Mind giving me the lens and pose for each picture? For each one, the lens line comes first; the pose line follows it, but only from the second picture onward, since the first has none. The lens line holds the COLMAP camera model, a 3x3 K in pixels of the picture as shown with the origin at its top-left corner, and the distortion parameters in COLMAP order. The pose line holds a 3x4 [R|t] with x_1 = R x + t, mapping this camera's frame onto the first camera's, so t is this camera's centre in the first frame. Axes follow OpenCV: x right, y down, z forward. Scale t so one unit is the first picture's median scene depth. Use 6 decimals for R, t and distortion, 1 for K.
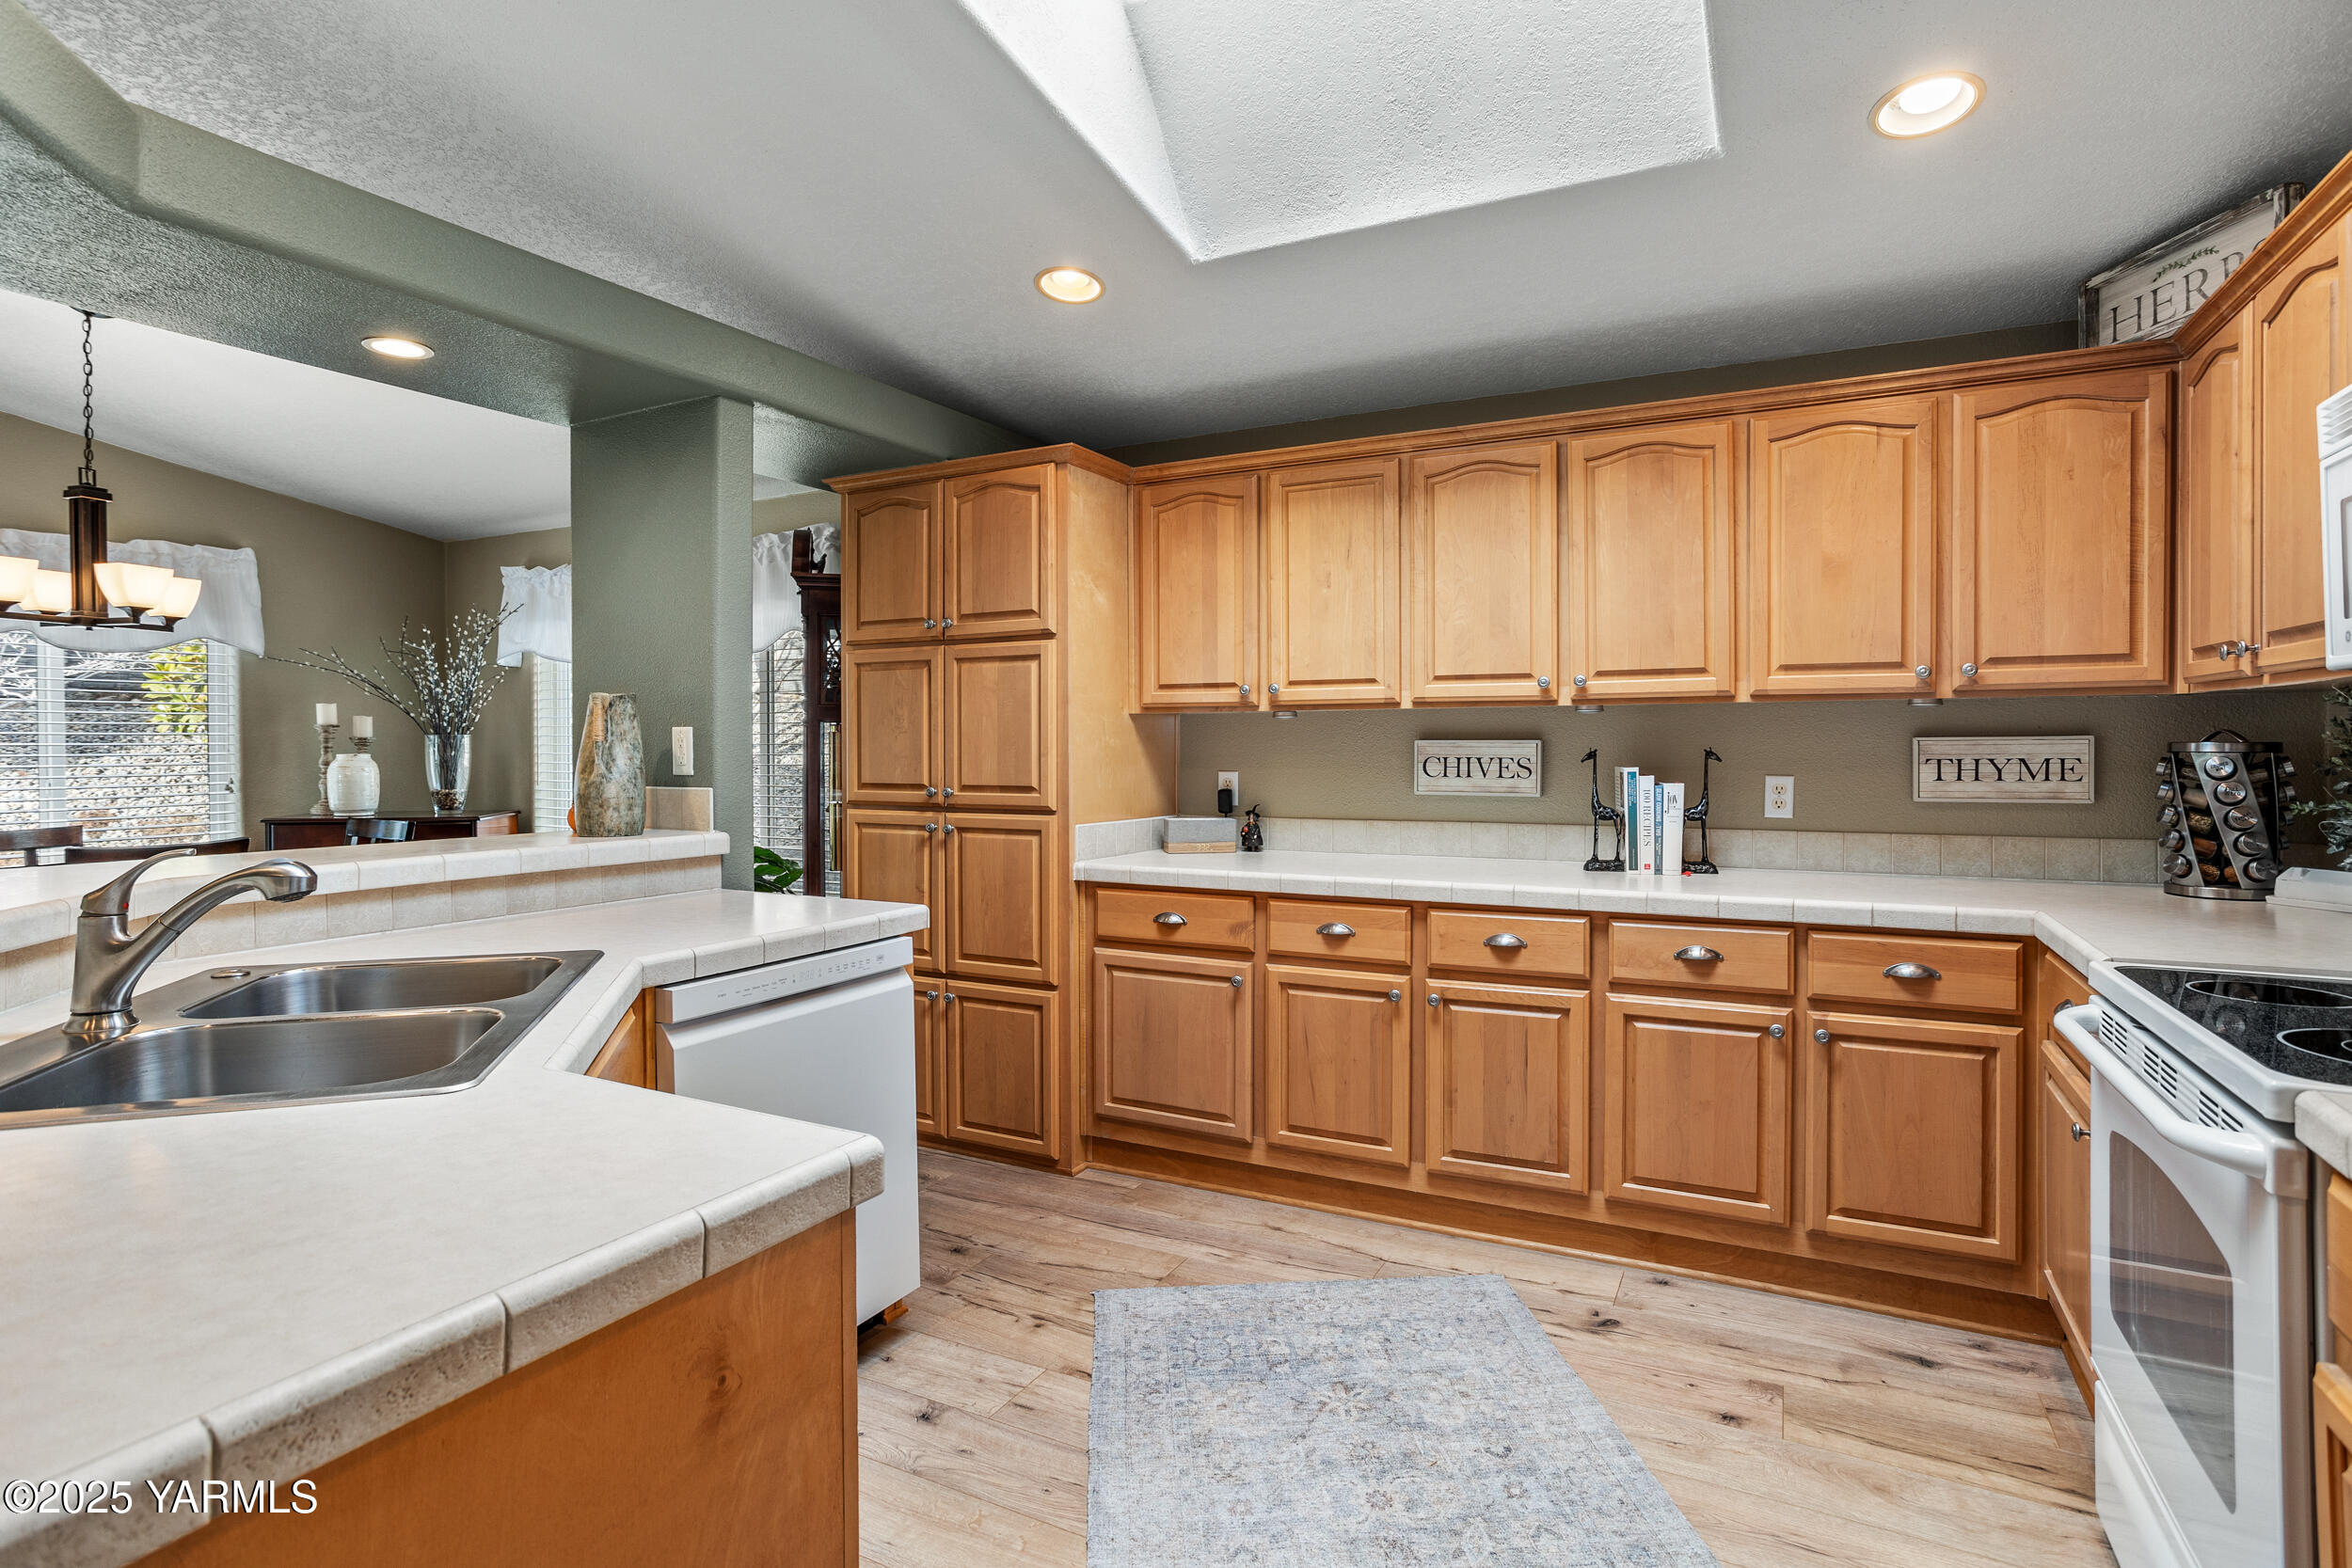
lens RADIAL K [[1188.6, 0, 1136.5], [0, 1188.6, 768.0], [0, 0, 1]] dist [-0.038335, 0.027501]
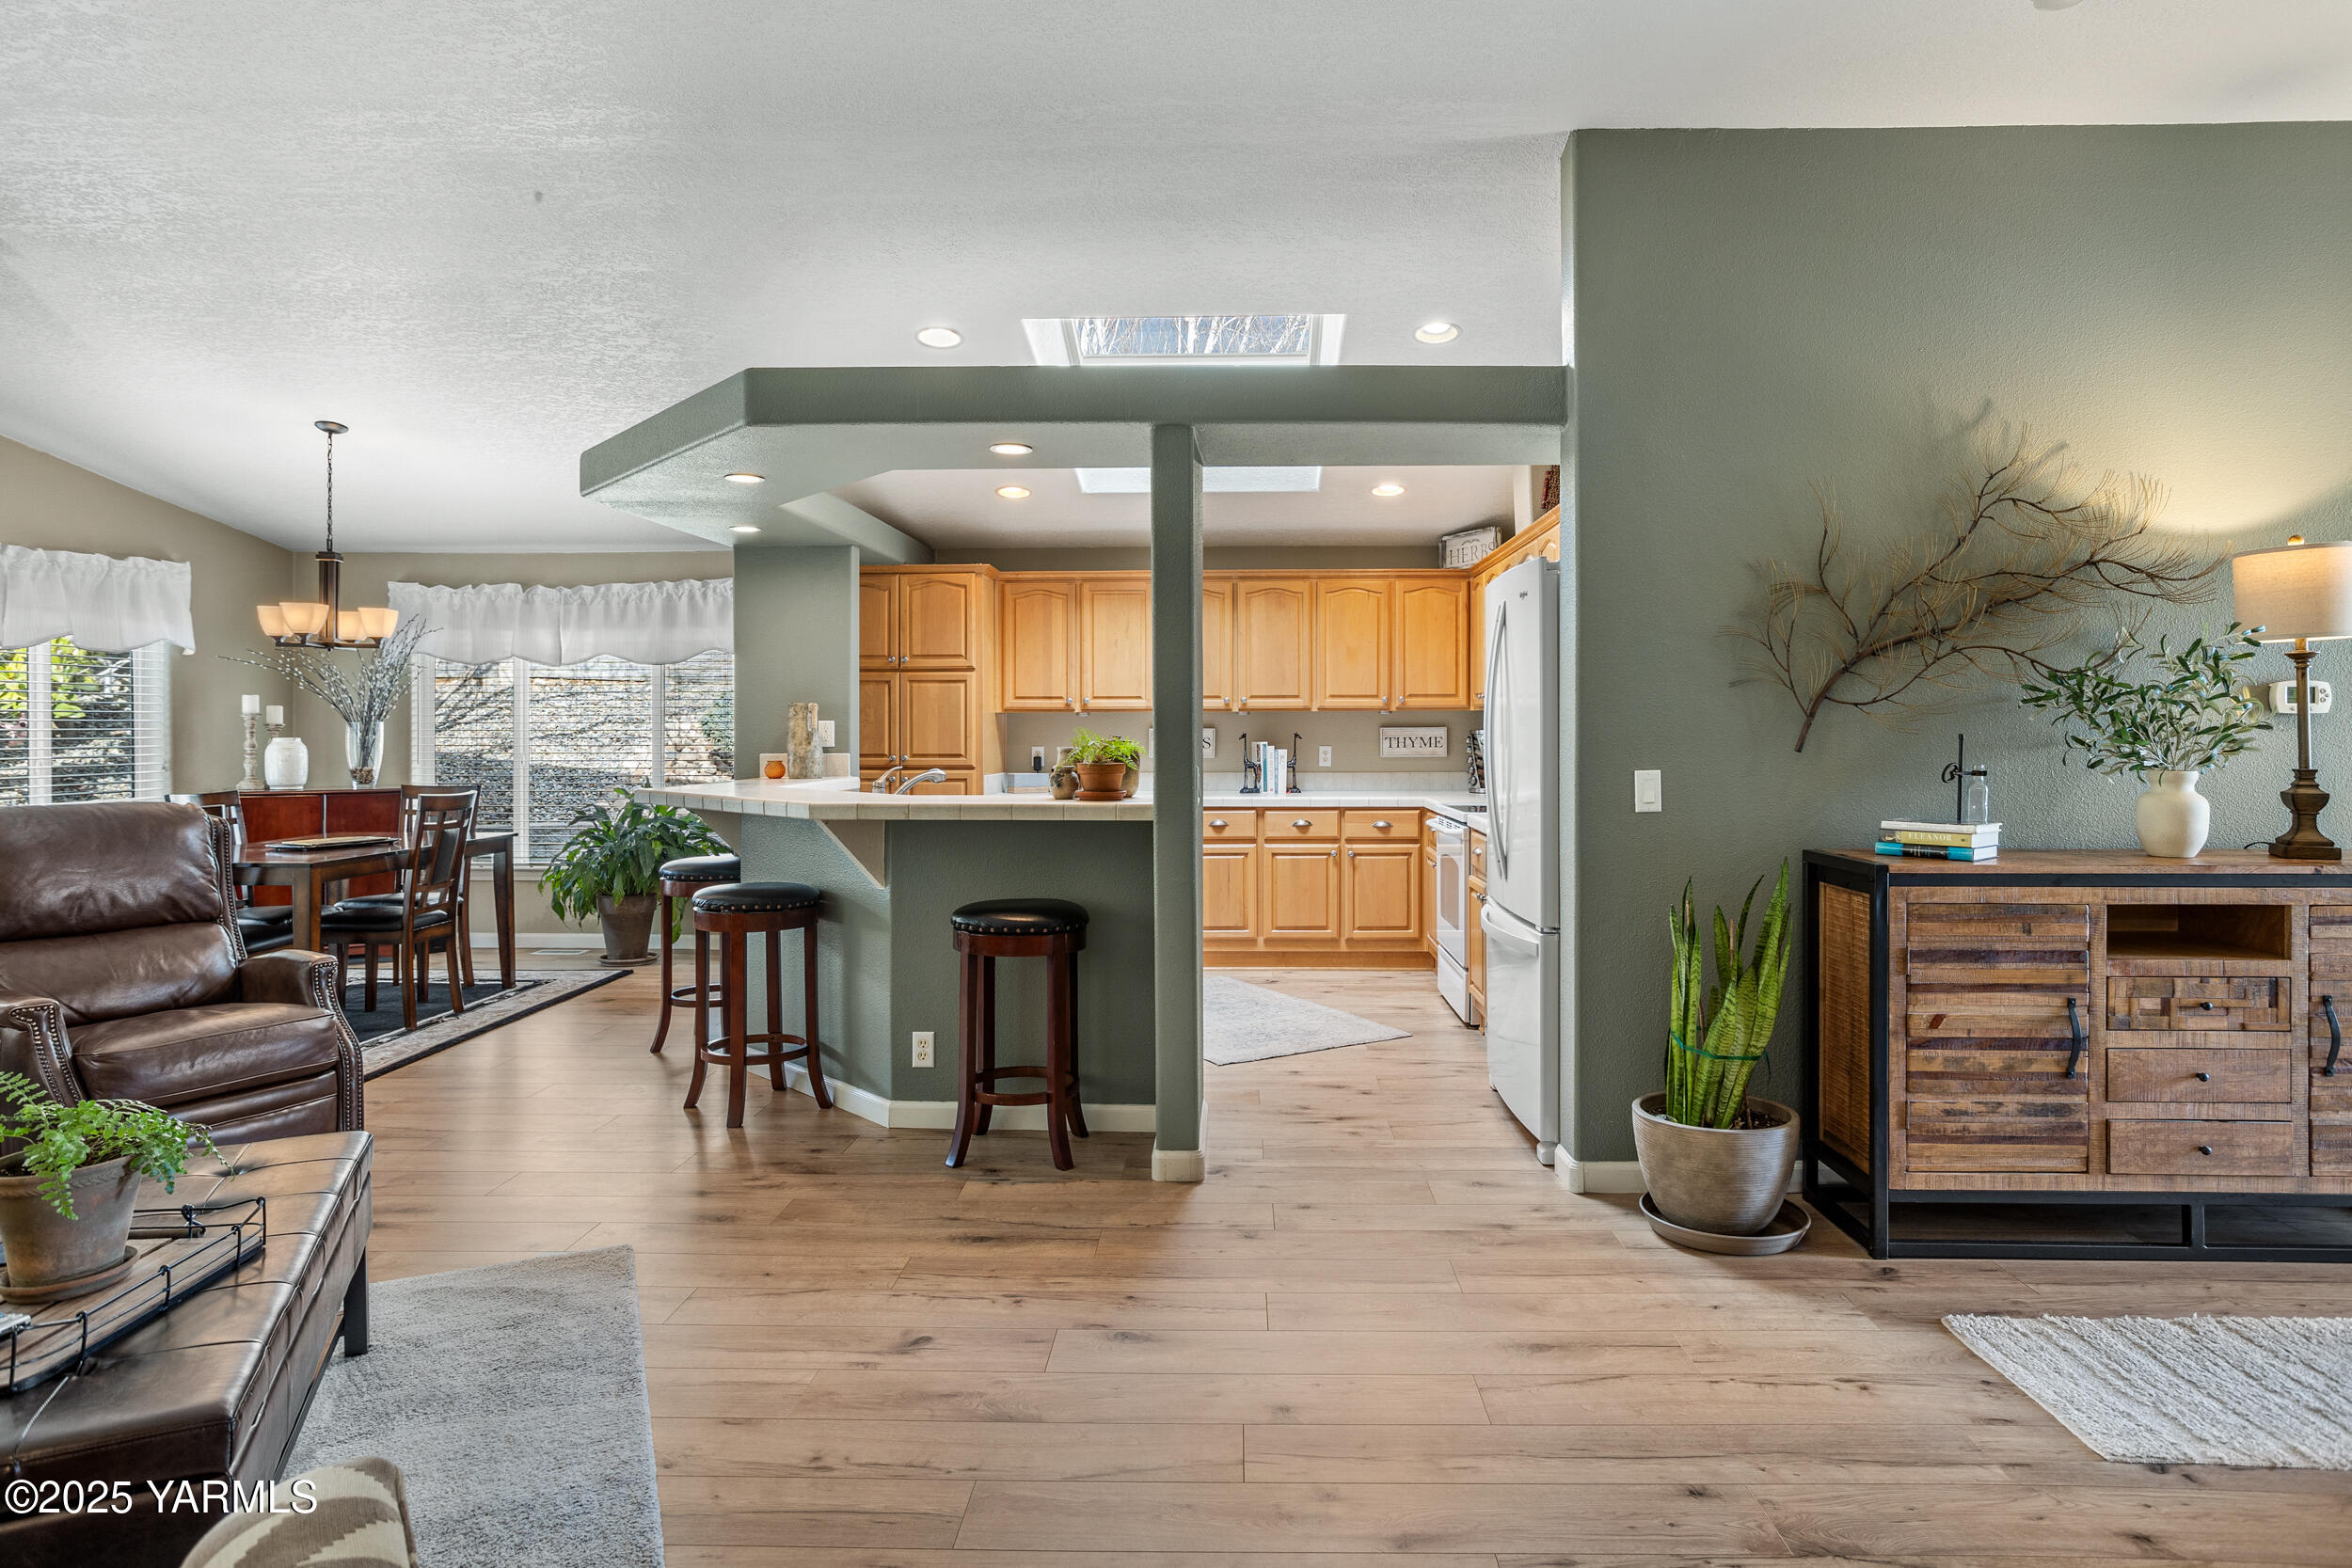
lens RADIAL K [[1409.4, 0, 1176.0], [0, 1409.4, 784.0], [0, 0, 1]] dist [0.001205, 0.000359]
pose [[0.896440, -0.015631, 0.442890, -0.859918], [0.007918, 0.999783, 0.019258, 0.025729], [-0.443095, -0.013757, 0.896369, -1.207807]]
